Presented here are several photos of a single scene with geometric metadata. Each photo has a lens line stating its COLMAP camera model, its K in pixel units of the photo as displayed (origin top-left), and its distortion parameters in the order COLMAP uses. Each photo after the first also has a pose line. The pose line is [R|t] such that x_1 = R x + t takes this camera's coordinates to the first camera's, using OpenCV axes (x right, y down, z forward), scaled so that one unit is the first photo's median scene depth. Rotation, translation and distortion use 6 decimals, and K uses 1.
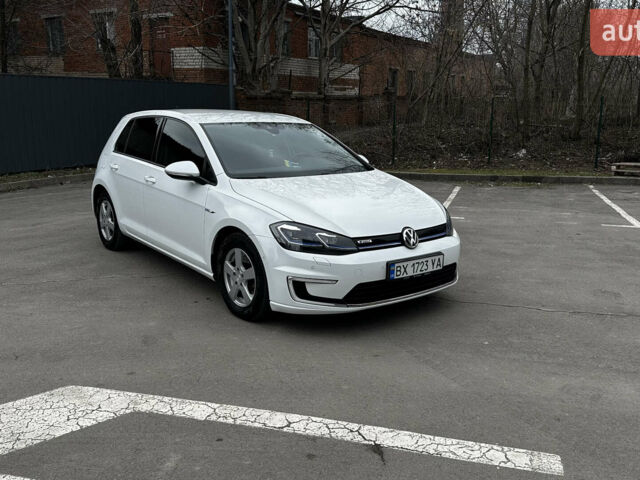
lens RADIAL K [[591.5, 0, 320.0], [0, 591.5, 240.0], [0, 0, 1]] dist [0.168671, -0.339177]
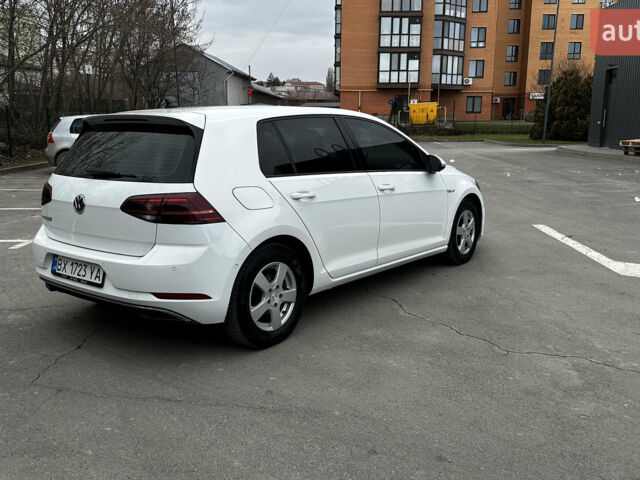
lens RADIAL K [[591.5, 0, 320.0], [0, 591.5, 240.0], [0, 0, 1]] dist [0.168671, -0.339177]
pose [[-0.236222, -0.197370, 0.951443, -1.333122], [0.210795, 0.945428, 0.248458, -0.321340], [-0.948559, 0.259251, -0.181727, 1.555362]]
